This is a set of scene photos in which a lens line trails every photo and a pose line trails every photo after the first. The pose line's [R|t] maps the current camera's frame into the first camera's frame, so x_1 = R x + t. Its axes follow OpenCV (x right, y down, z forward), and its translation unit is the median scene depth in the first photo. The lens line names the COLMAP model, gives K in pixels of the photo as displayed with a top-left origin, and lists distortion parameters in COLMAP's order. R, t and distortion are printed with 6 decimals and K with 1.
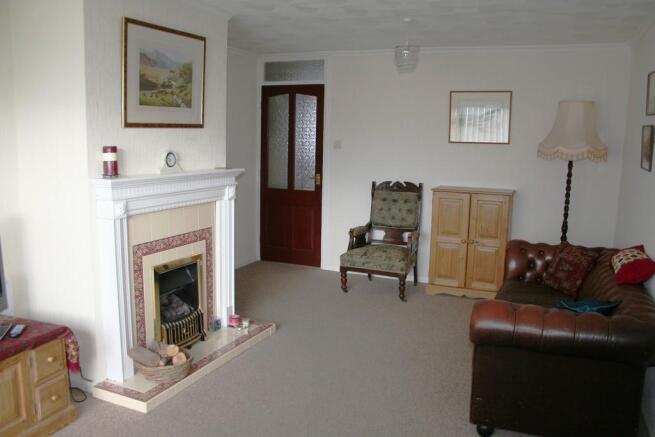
lens RADIAL K [[558.2, 0, 327.5], [0, 558.2, 218.5], [0, 0, 1]] dist [0.000076, -0.000133]
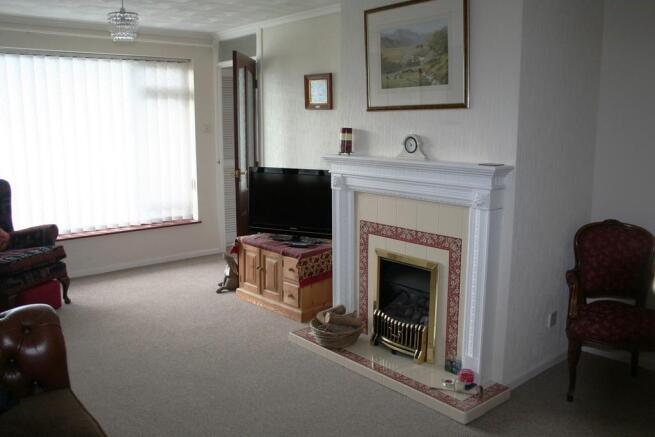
lens RADIAL K [[555.9, 0, 327.7], [0, 555.9, 206.7], [0, 0, 1]] dist [-0.098430, 0.000441]
pose [[-0.416645, 0.138549, -0.898449, 0.598897], [-0.128463, 0.969427, 0.209068, -0.180158], [0.899947, 0.202524, -0.386109, 1.255514]]
